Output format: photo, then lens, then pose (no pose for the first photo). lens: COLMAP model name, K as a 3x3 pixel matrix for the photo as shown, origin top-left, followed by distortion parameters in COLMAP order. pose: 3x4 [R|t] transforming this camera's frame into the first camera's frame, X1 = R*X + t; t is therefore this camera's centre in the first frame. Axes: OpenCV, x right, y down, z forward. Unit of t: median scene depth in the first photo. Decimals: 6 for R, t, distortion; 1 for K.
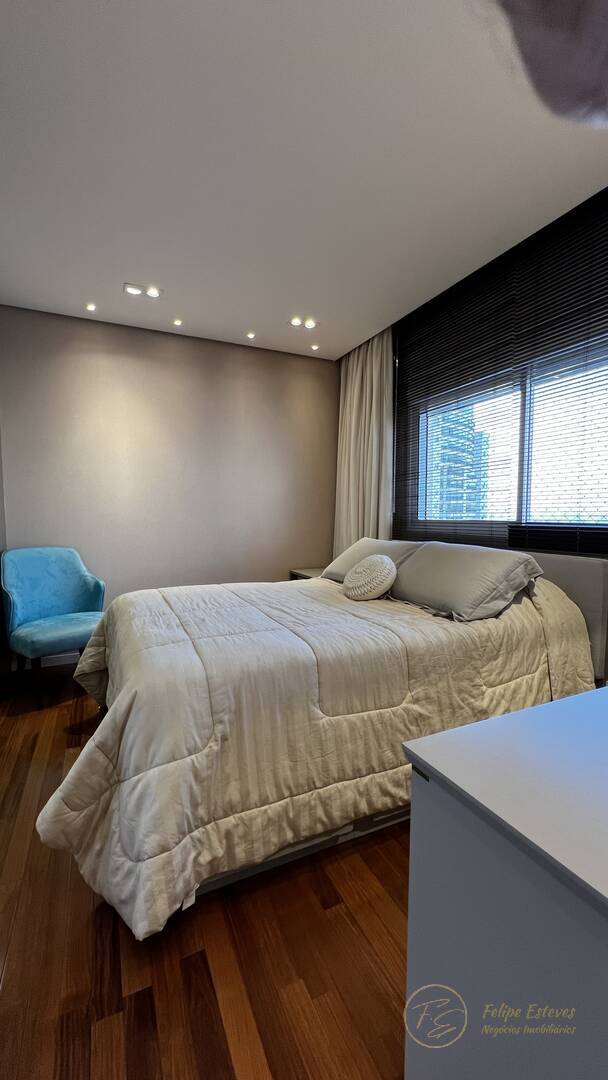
lens RADIAL K [[433.3, 0, 303.4], [0, 433.3, 537.7], [0, 0, 1]] dist [-0.002295, 0.000920]
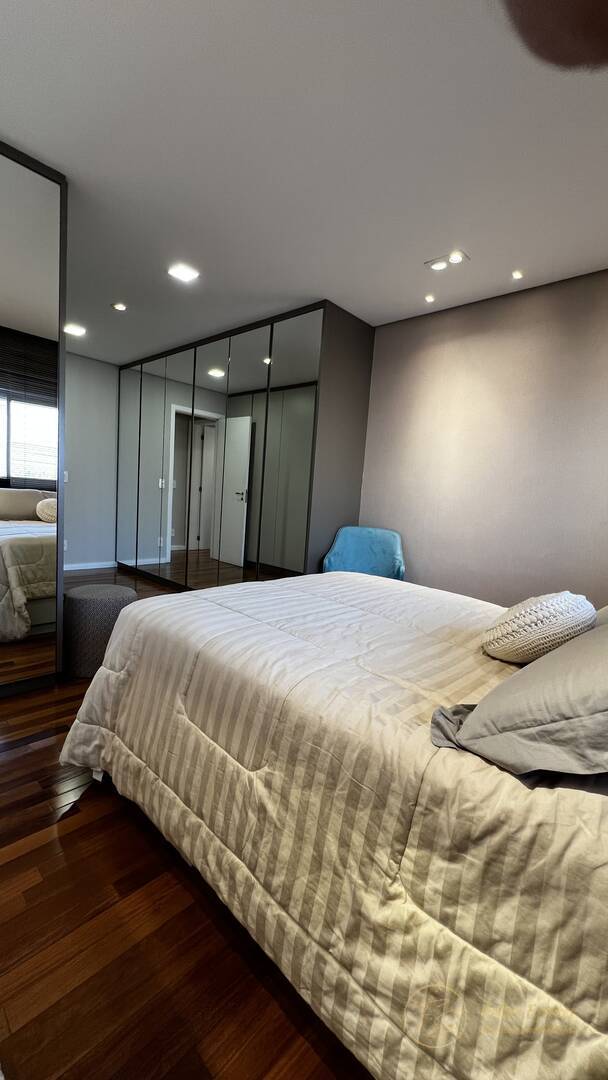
lens RADIAL K [[433.3, 0, 305.4], [0, 433.3, 542.2], [0, 0, 1]] dist [-0.002295, 0.000920]
pose [[0.370213, 0.129946, -0.919813, 0.713823], [-0.127945, 0.987864, 0.088064, -0.033729], [0.920094, 0.085083, 0.382346, 0.675108]]
